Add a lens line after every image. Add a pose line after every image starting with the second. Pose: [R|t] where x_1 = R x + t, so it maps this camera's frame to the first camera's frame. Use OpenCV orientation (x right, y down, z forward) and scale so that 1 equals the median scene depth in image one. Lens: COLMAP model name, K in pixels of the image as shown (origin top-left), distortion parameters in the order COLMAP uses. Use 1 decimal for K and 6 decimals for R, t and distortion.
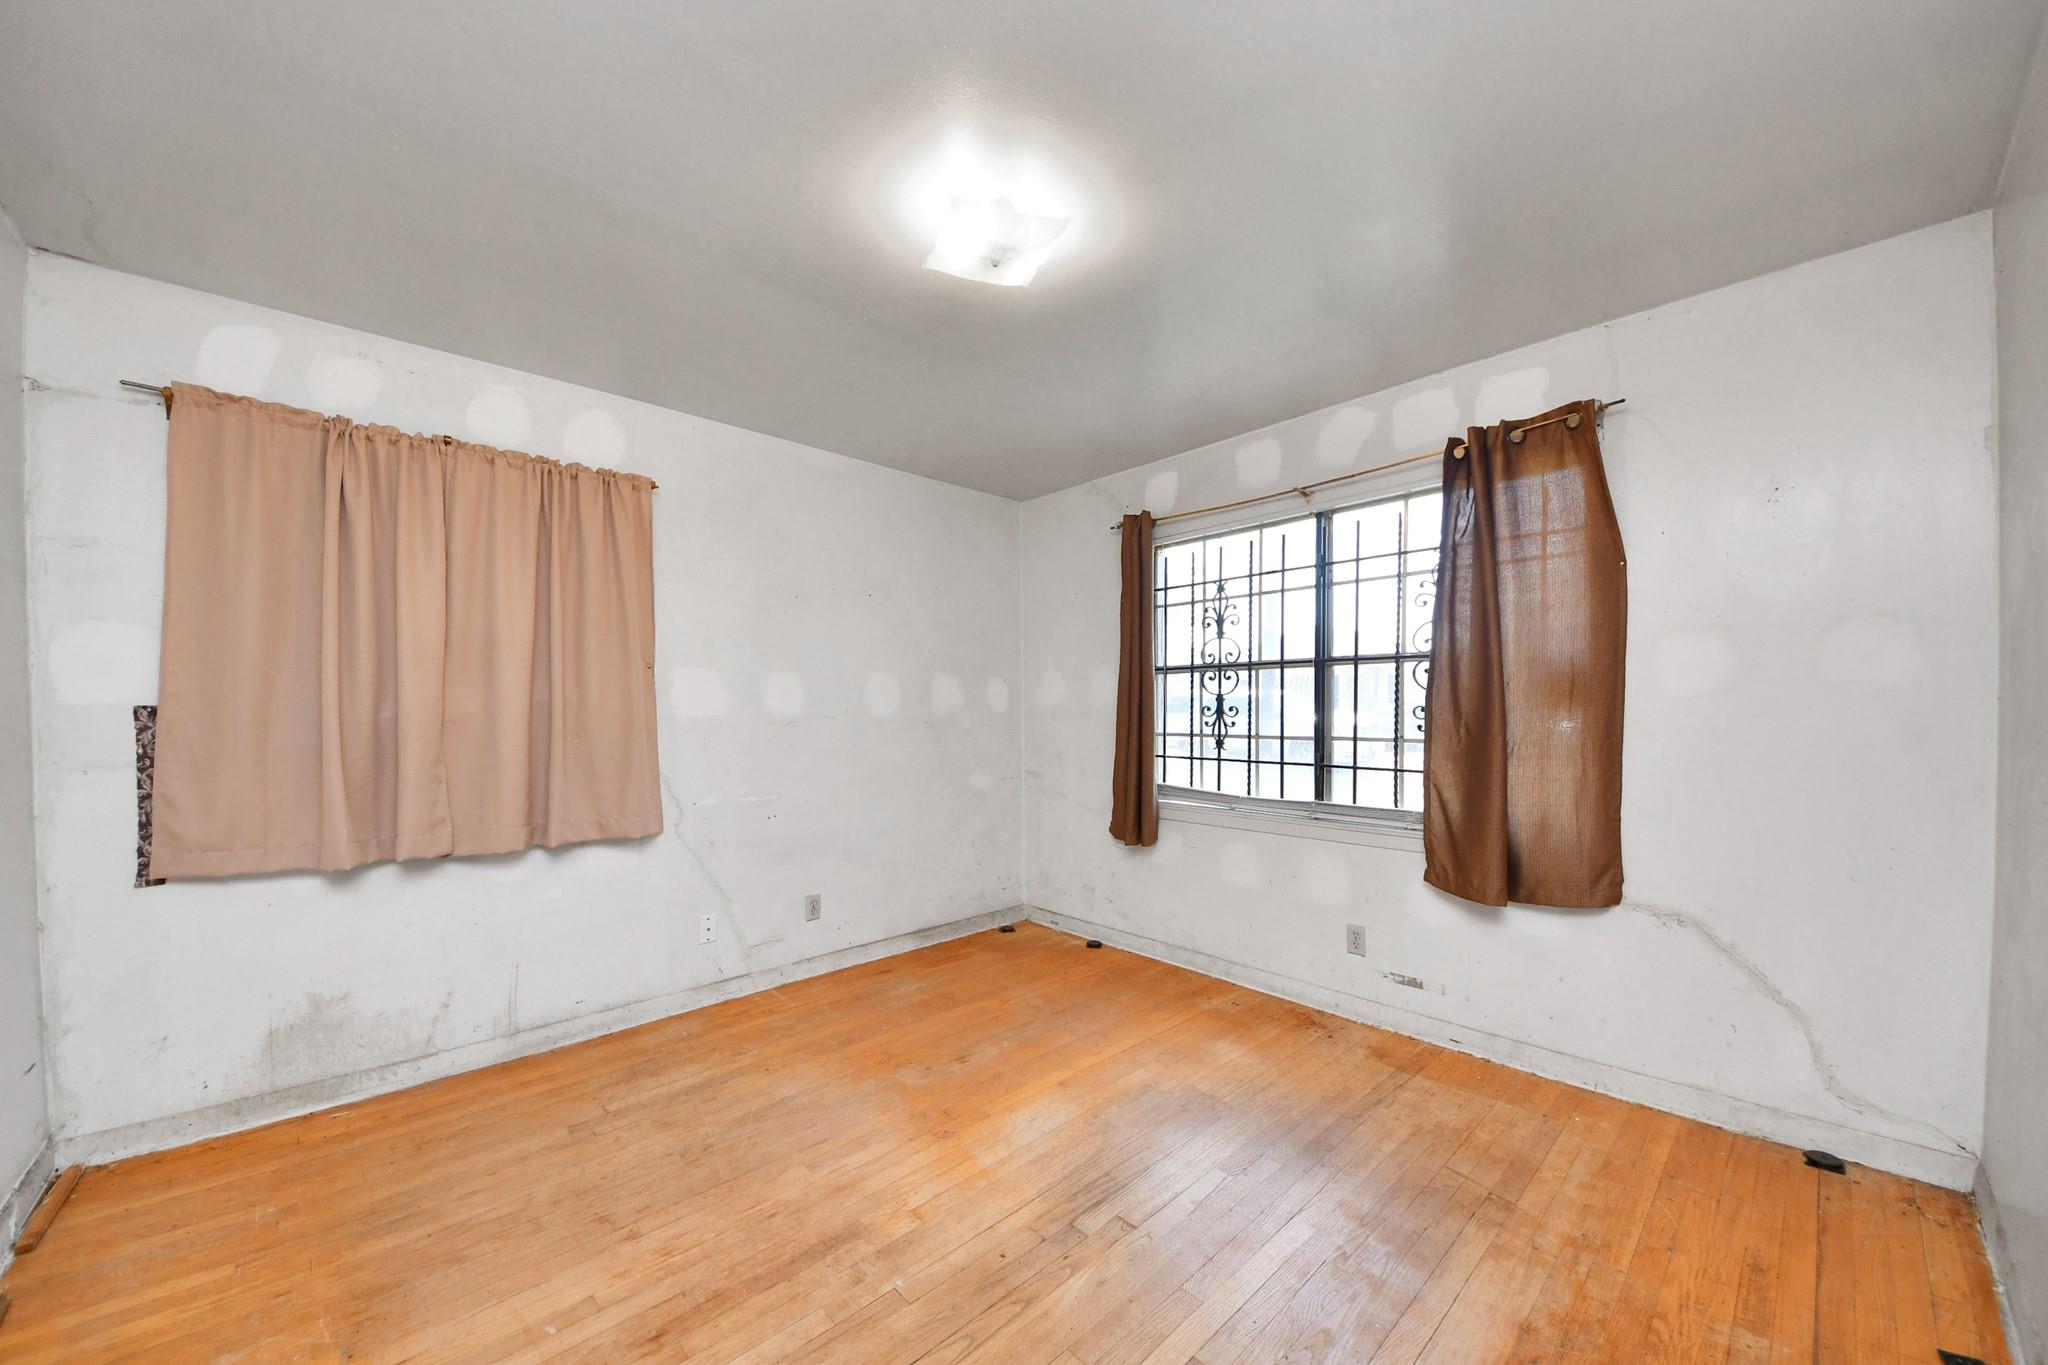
lens RADIAL K [[751.3, 0, 1027.8], [0, 751.3, 721.1], [0, 0, 1]] dist [0.041791, -0.023927]
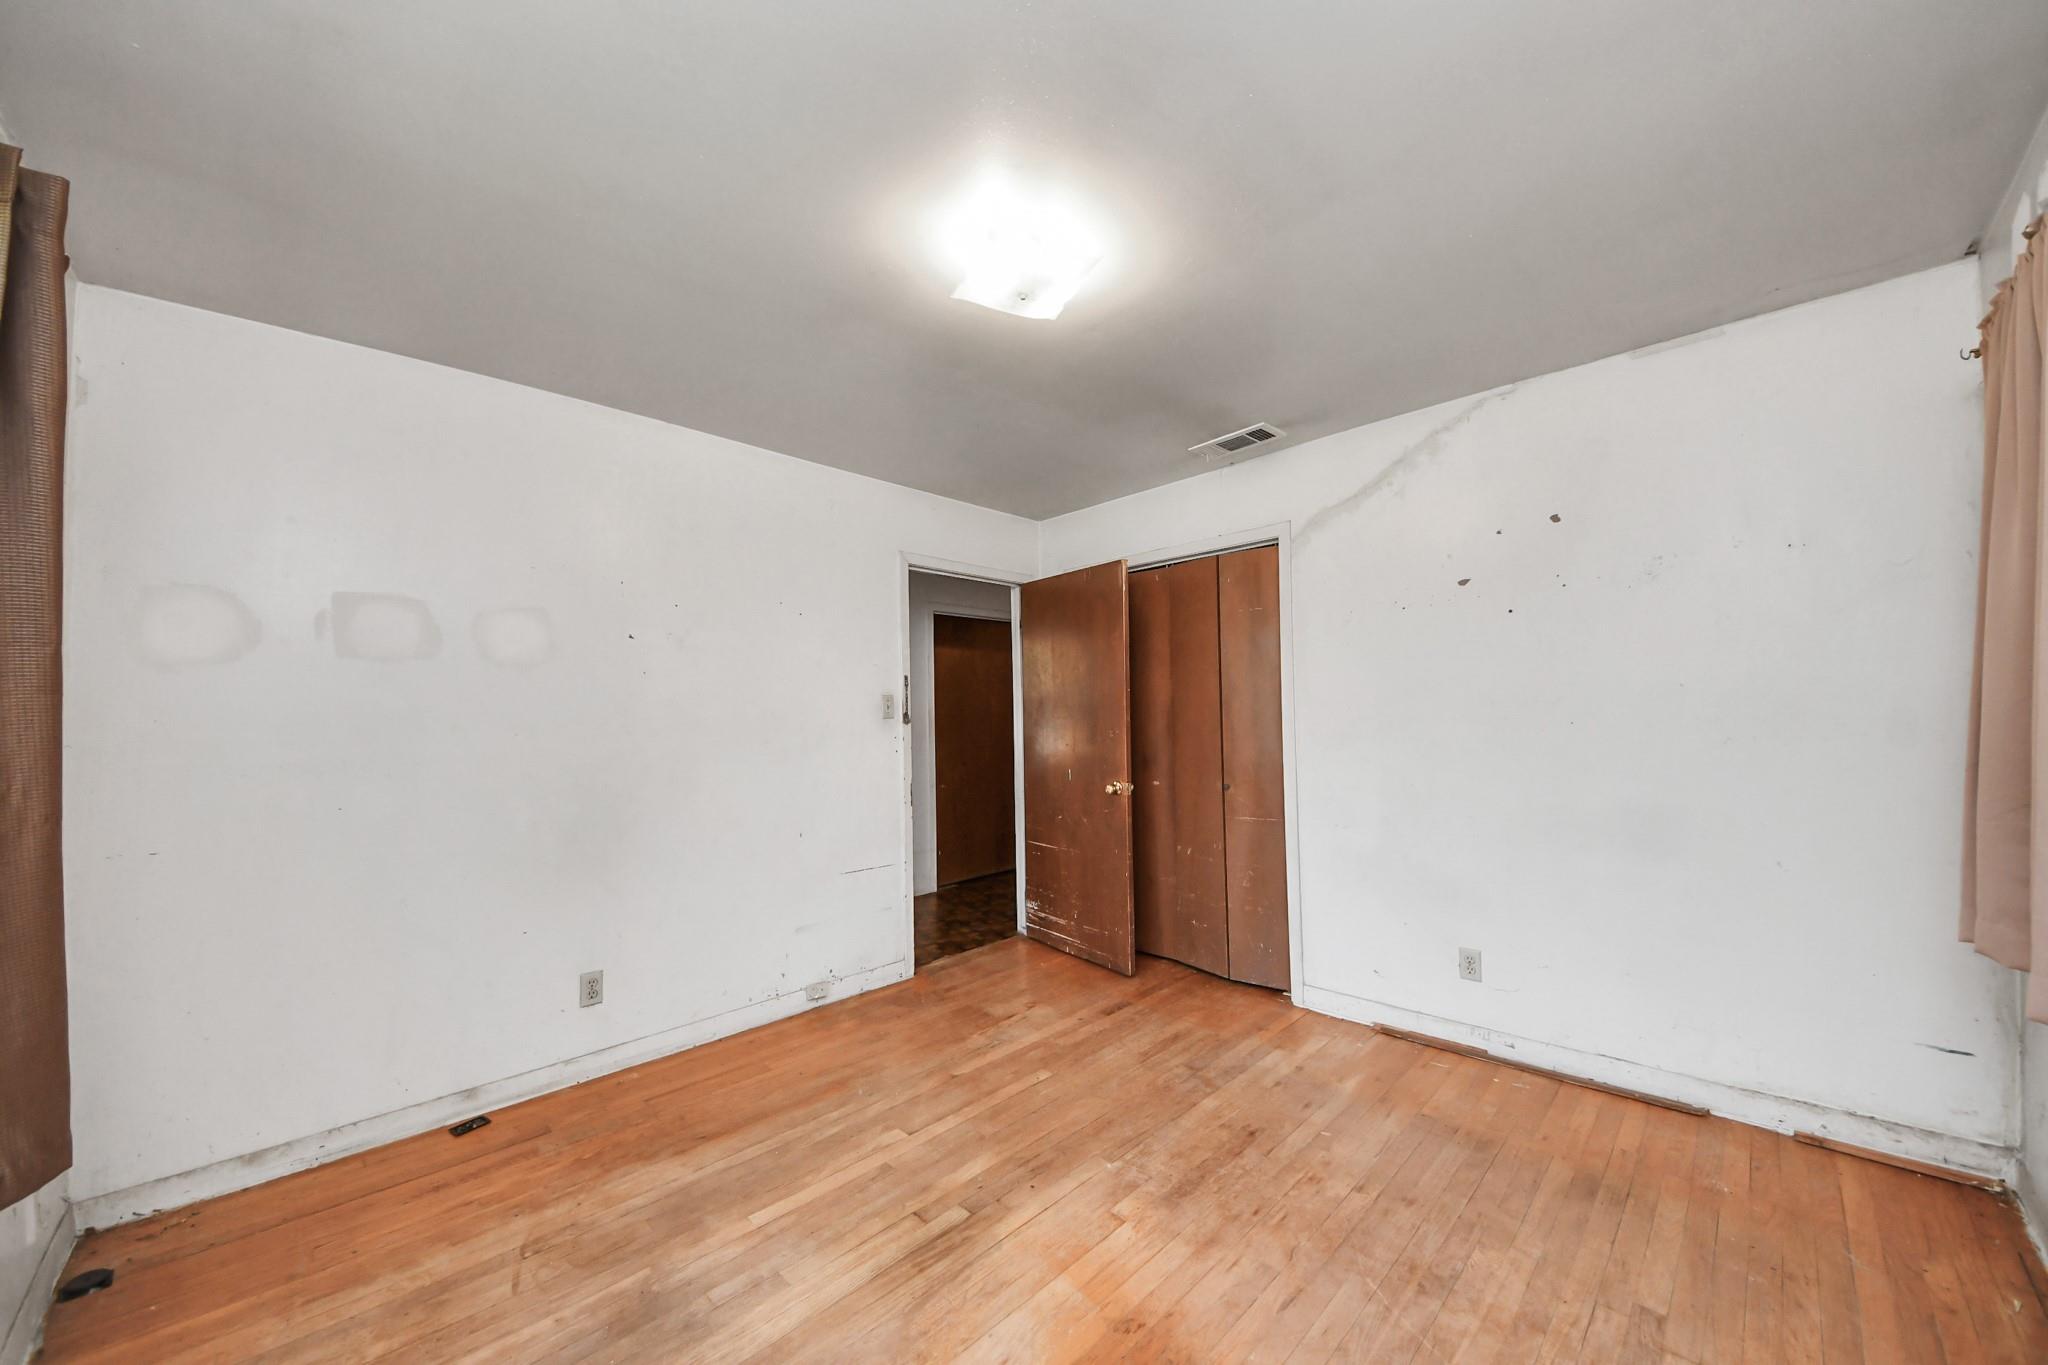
lens RADIAL K [[722.7, 0, 1018.3], [0, 722.7, 695.9], [0, 0, 1]] dist [0.036774, -0.024962]
pose [[-0.999504, 0.025817, -0.018009, -0.006319], [0.025963, 0.999632, -0.007918, -0.038921], [0.017798, -0.008382, -0.999806, 1.295136]]
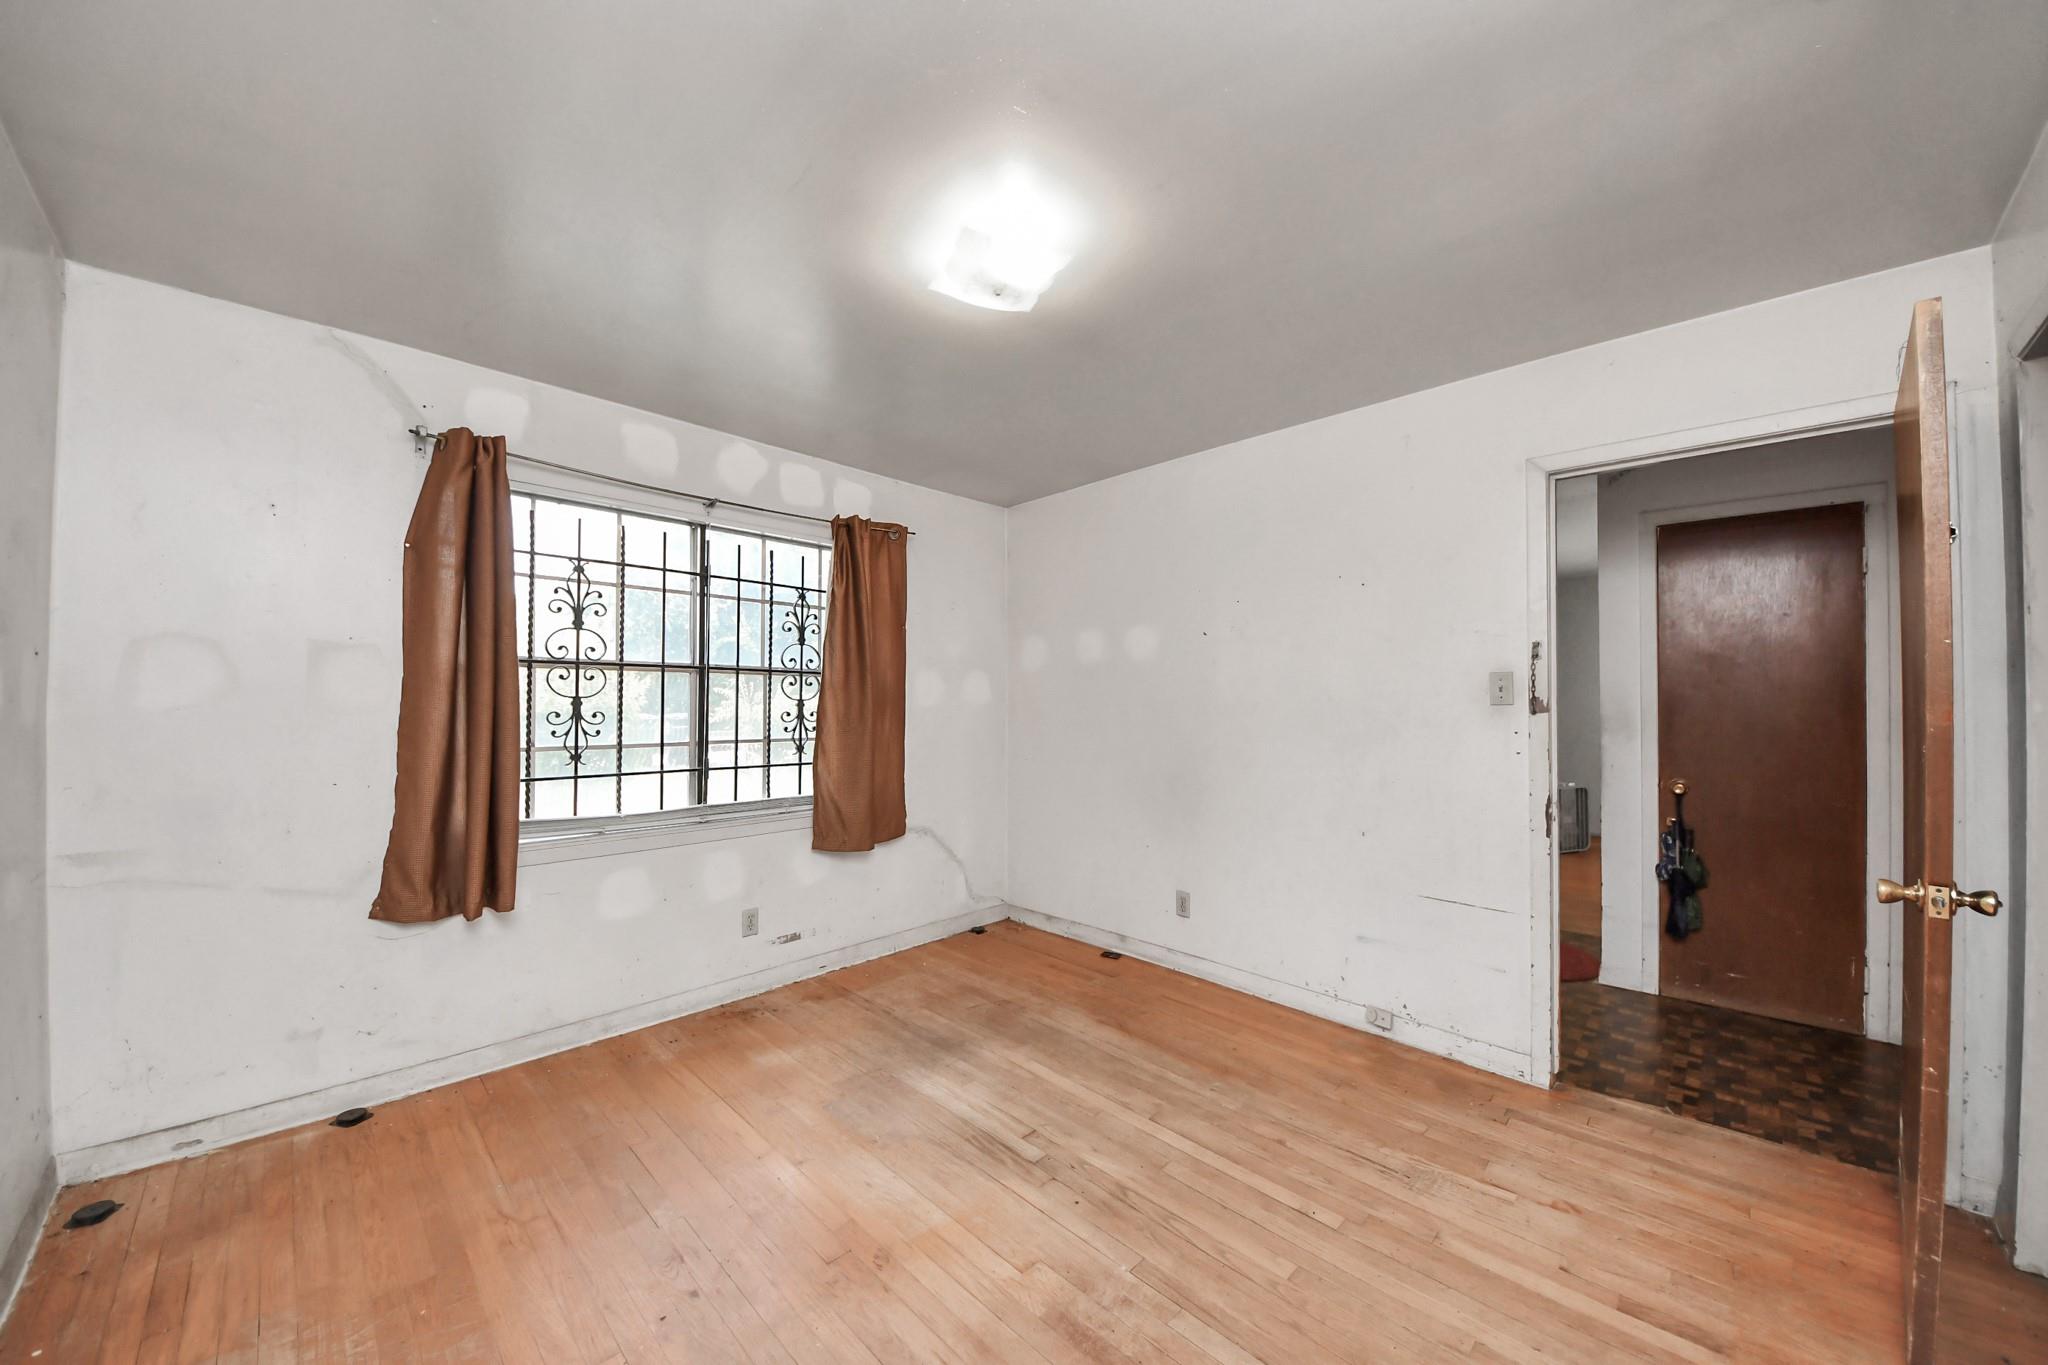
lens RADIAL K [[722.7, 0, 1018.3], [0, 722.7, 695.9], [0, 0, 1]] dist [0.036774, -0.024962]
pose [[-0.032981, 0.016360, 0.999322, -0.677090], [0.013990, 0.999776, -0.015906, -0.021410], [-0.999358, 0.013456, -0.033203, 0.667436]]
